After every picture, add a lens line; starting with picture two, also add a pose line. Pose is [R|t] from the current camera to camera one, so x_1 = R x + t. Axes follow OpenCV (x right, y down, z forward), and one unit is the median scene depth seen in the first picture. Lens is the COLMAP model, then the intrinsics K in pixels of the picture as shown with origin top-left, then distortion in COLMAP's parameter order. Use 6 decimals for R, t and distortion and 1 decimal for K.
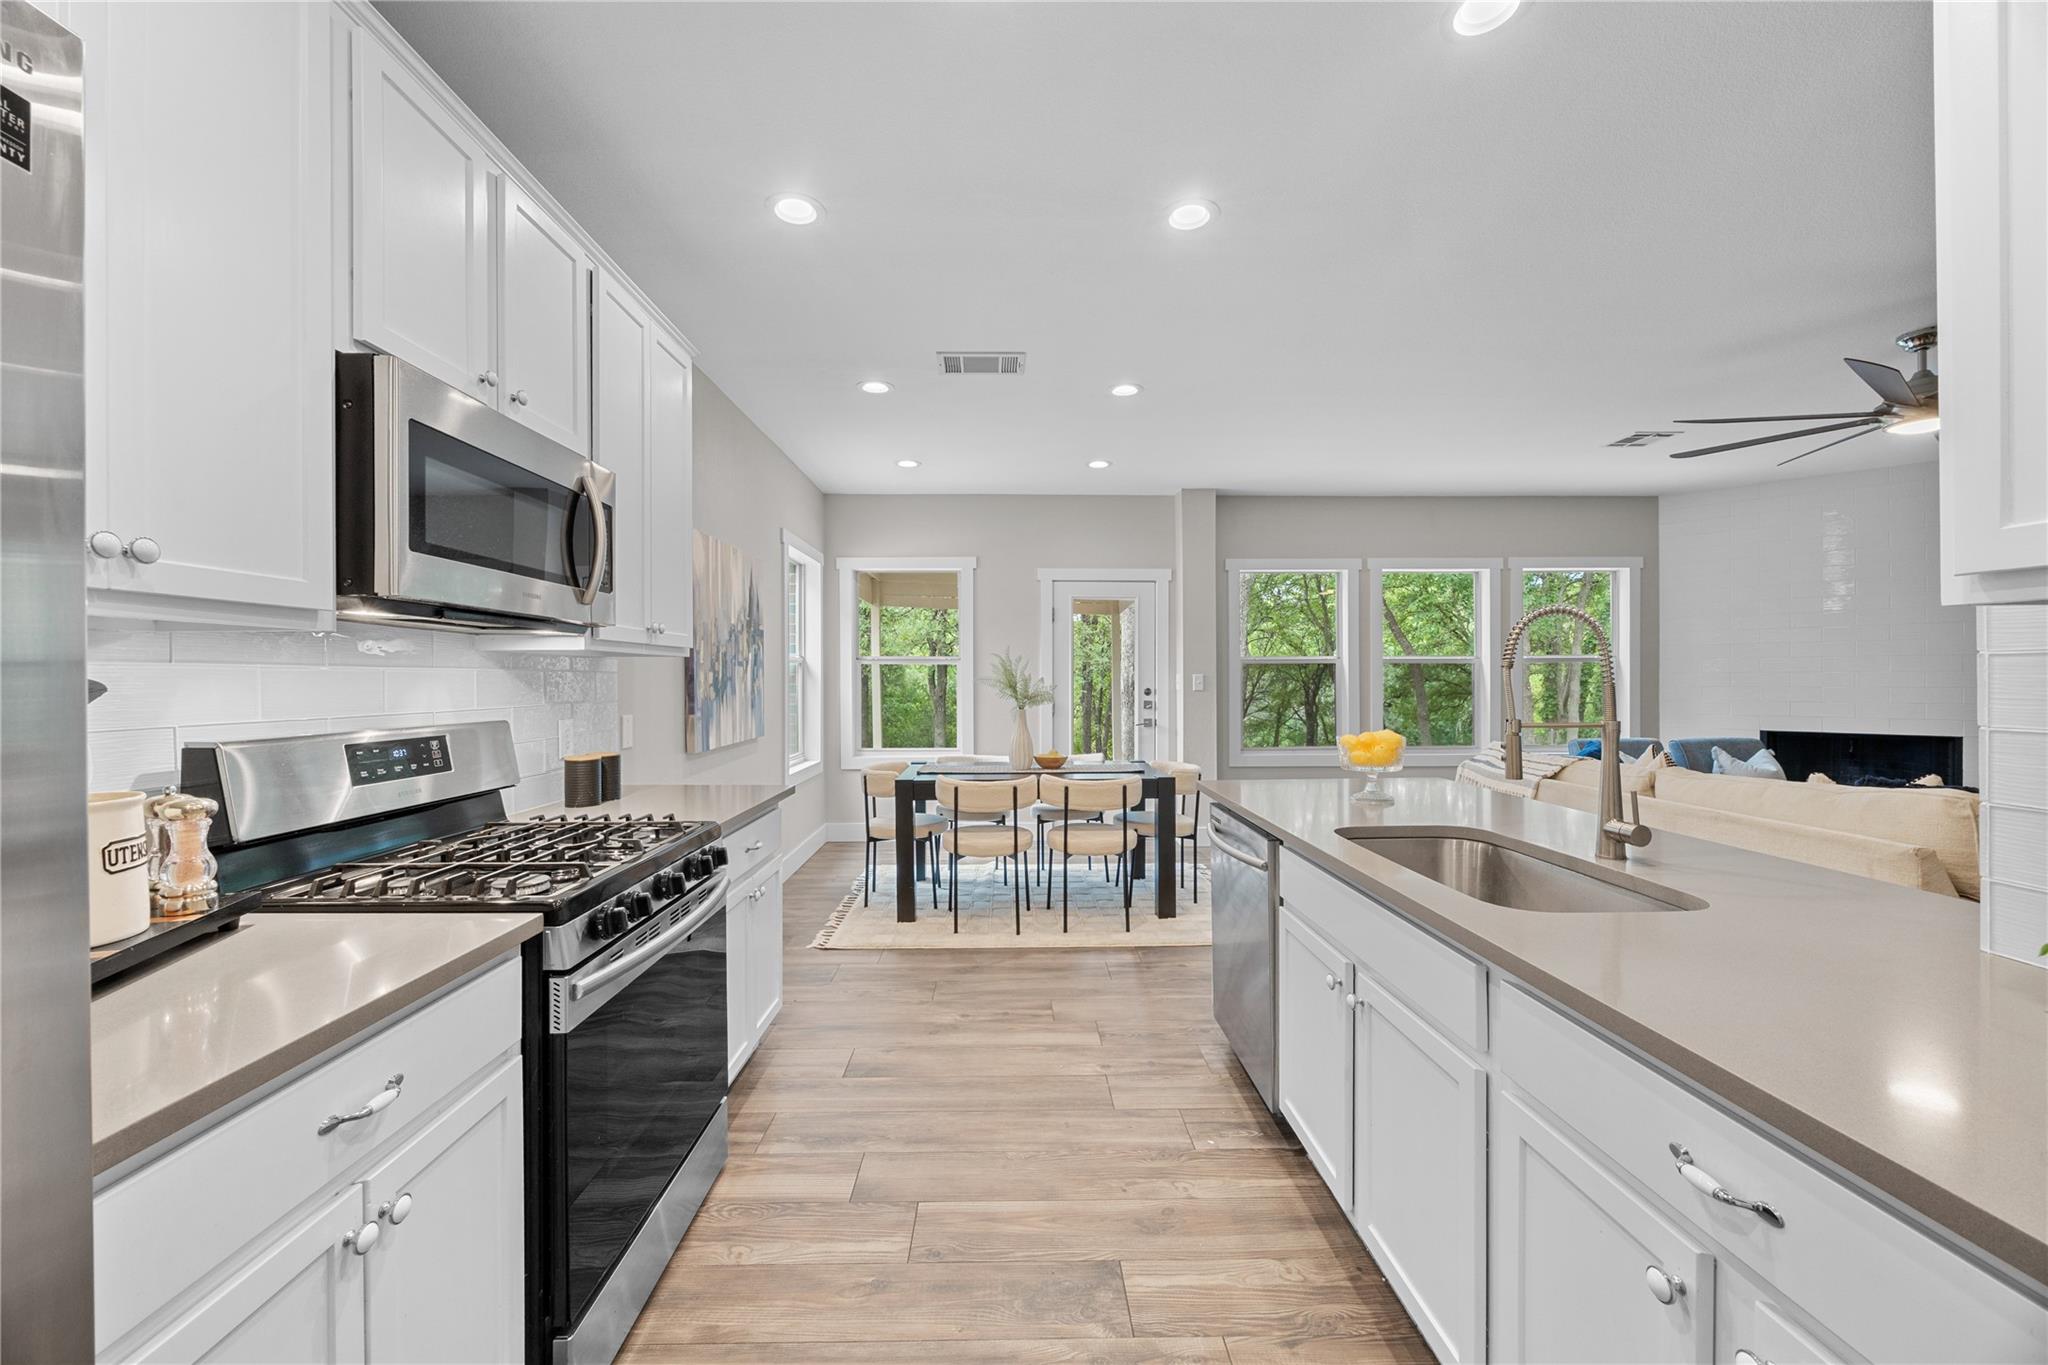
lens RADIAL K [[774.5, 0, 1015.3], [0, 774.5, 681.1], [0, 0, 1]] dist [-0.002633, -0.000029]
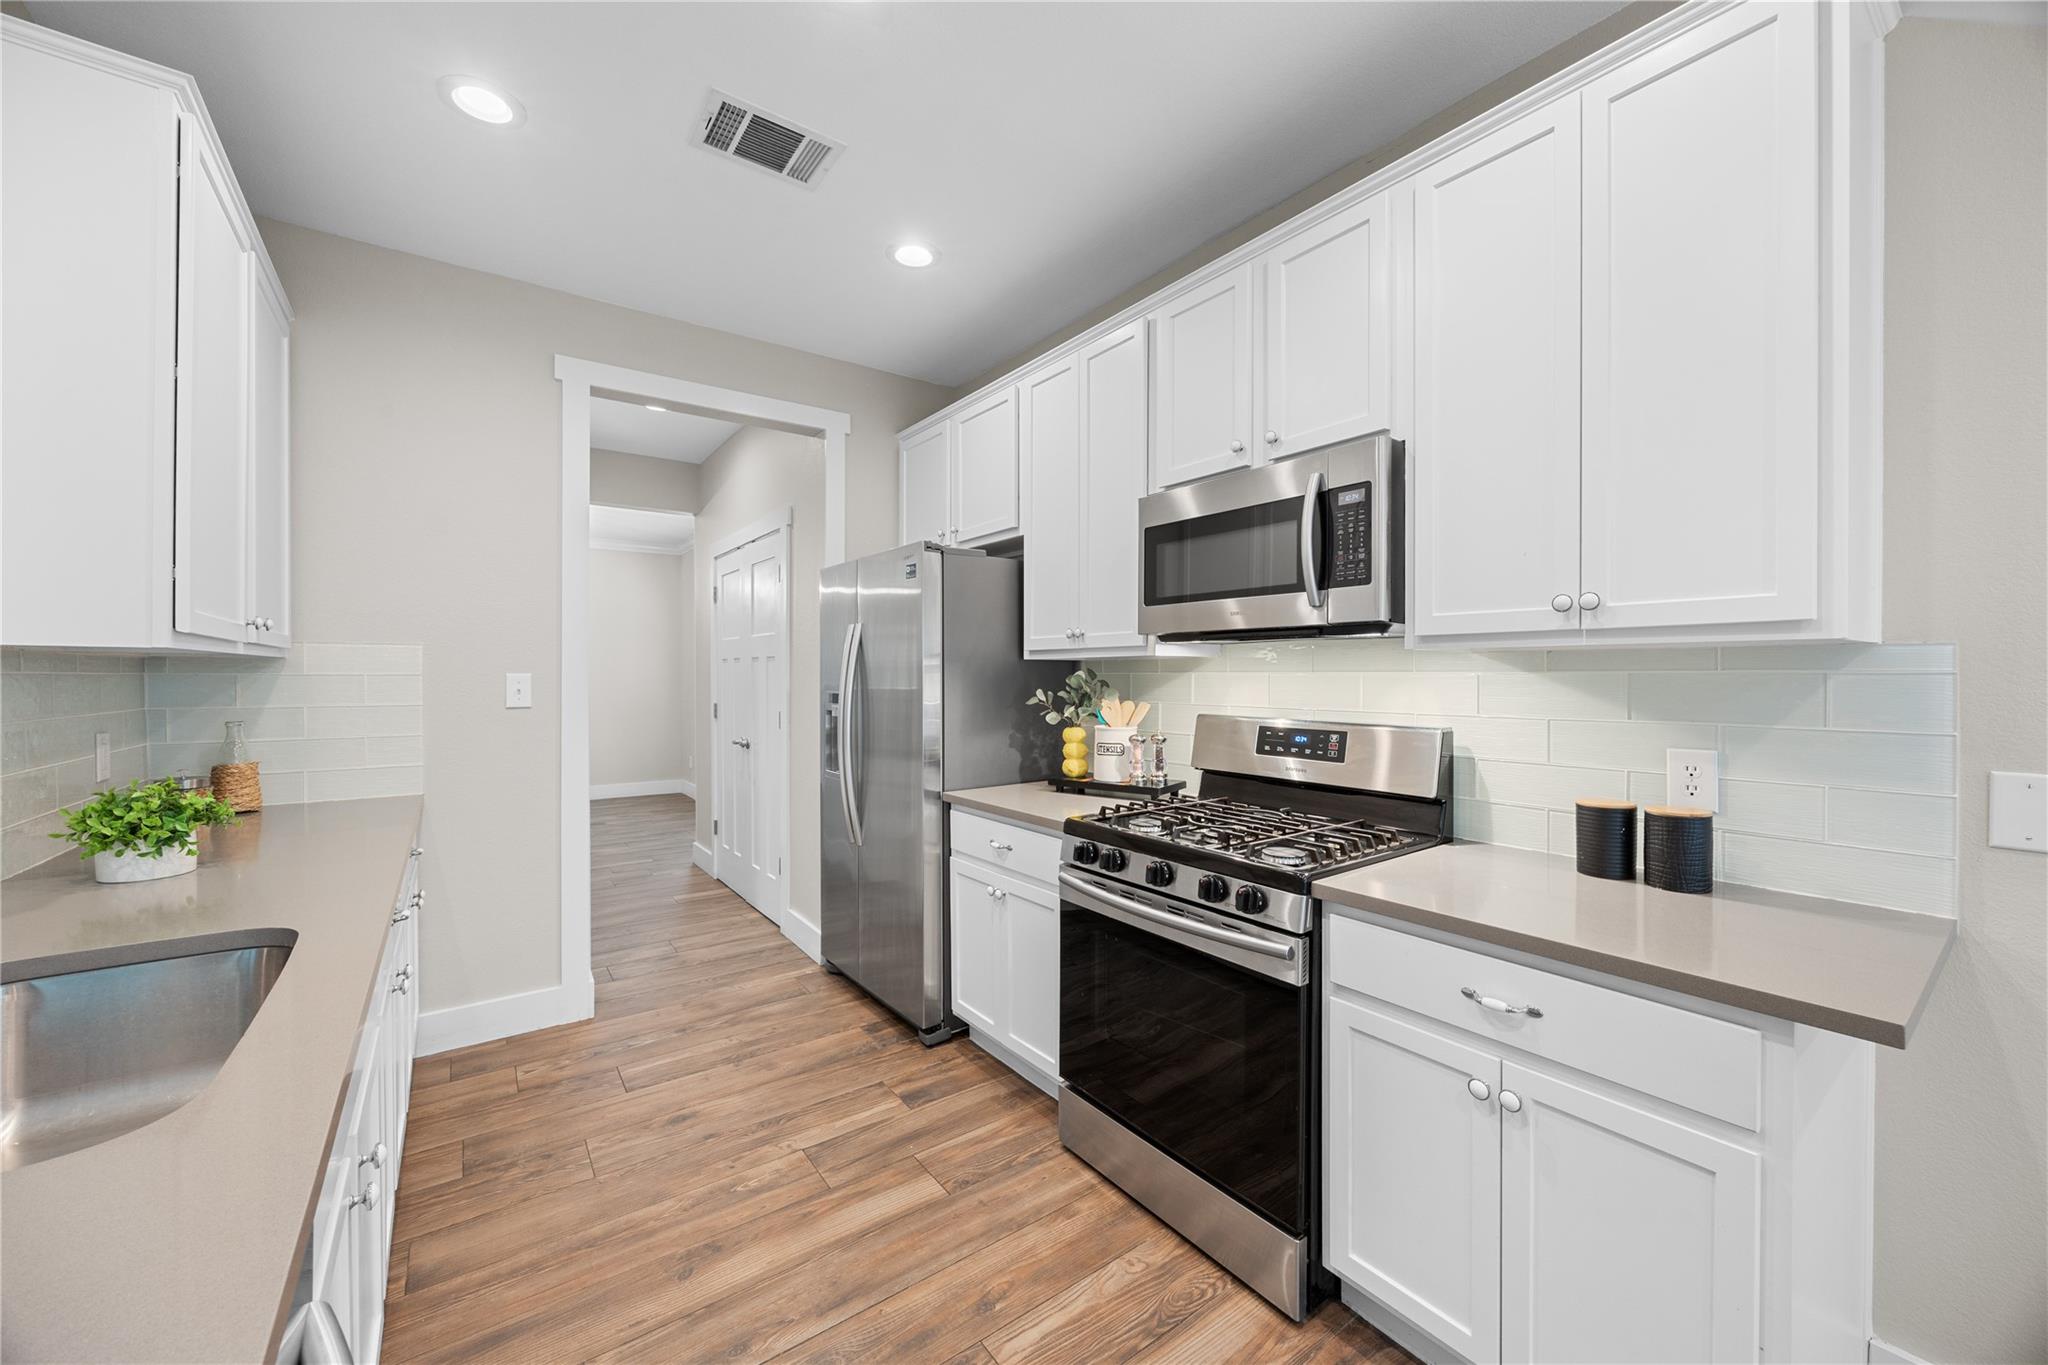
lens RADIAL K [[774.5, 0, 1023.0], [0, 774.5, 675.3], [0, 0, 1]] dist [-0.002633, -0.000029]
pose [[-0.815129, 0.006562, -0.579242, 0.335876], [0.002028, 0.999962, 0.008476, -0.025659], [0.579276, 0.005734, -0.815111, 1.763608]]
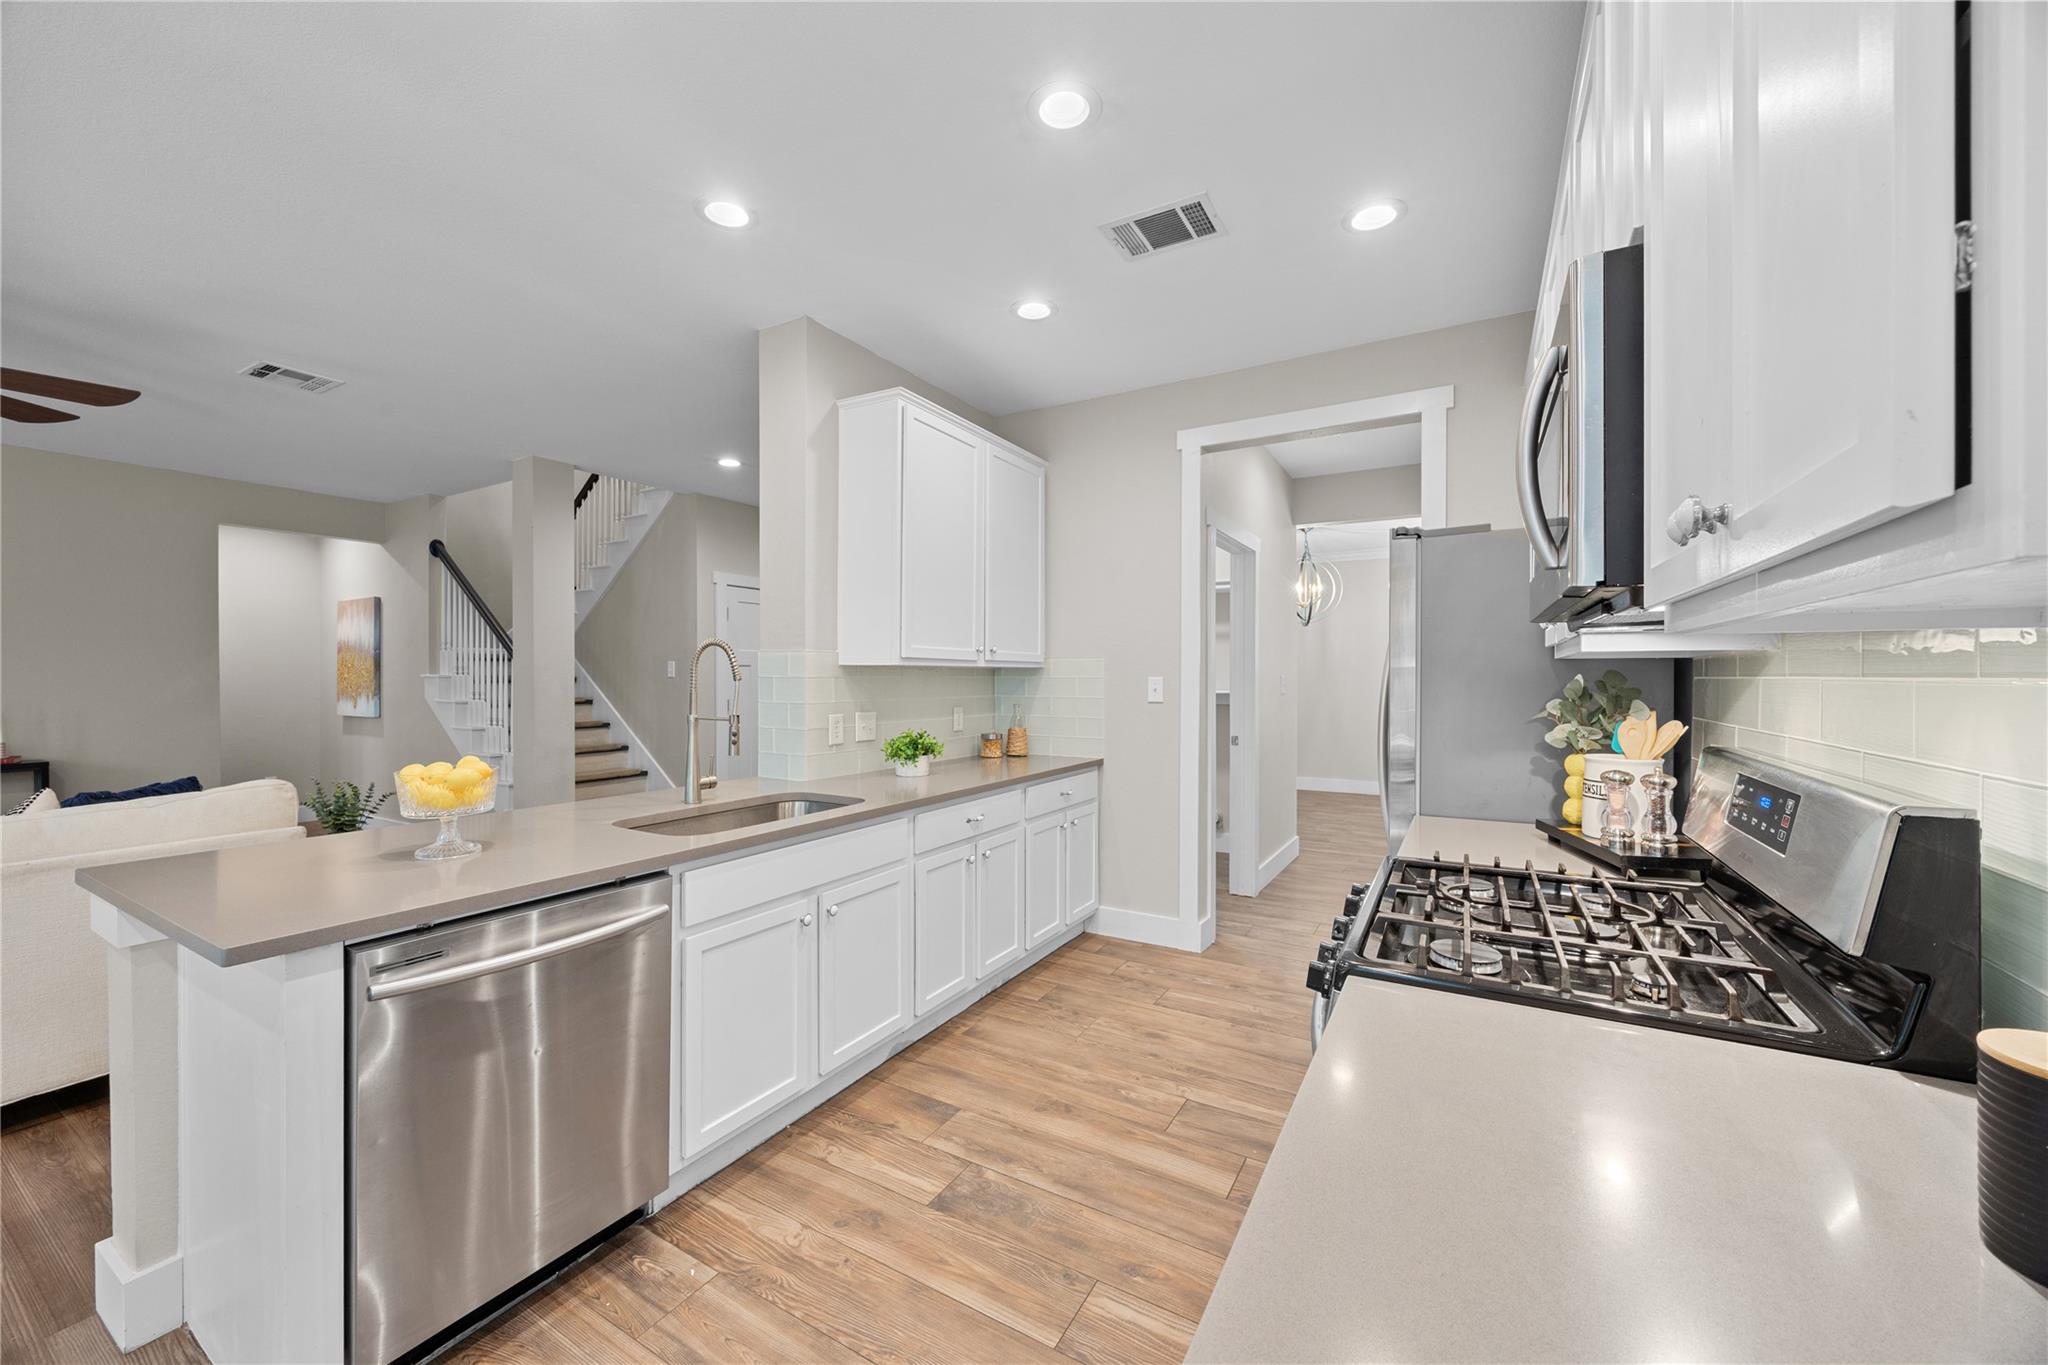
lens RADIAL K [[774.5, 0, 1019.9], [0, 774.5, 679.2], [0, 0, 1]] dist [-0.002633, -0.000029]
pose [[-0.856121, 0.003457, 0.516764, -0.572681], [0.006427, 0.999972, 0.003957, -0.023756], [-0.516736, 0.006709, -0.856119, 1.907143]]
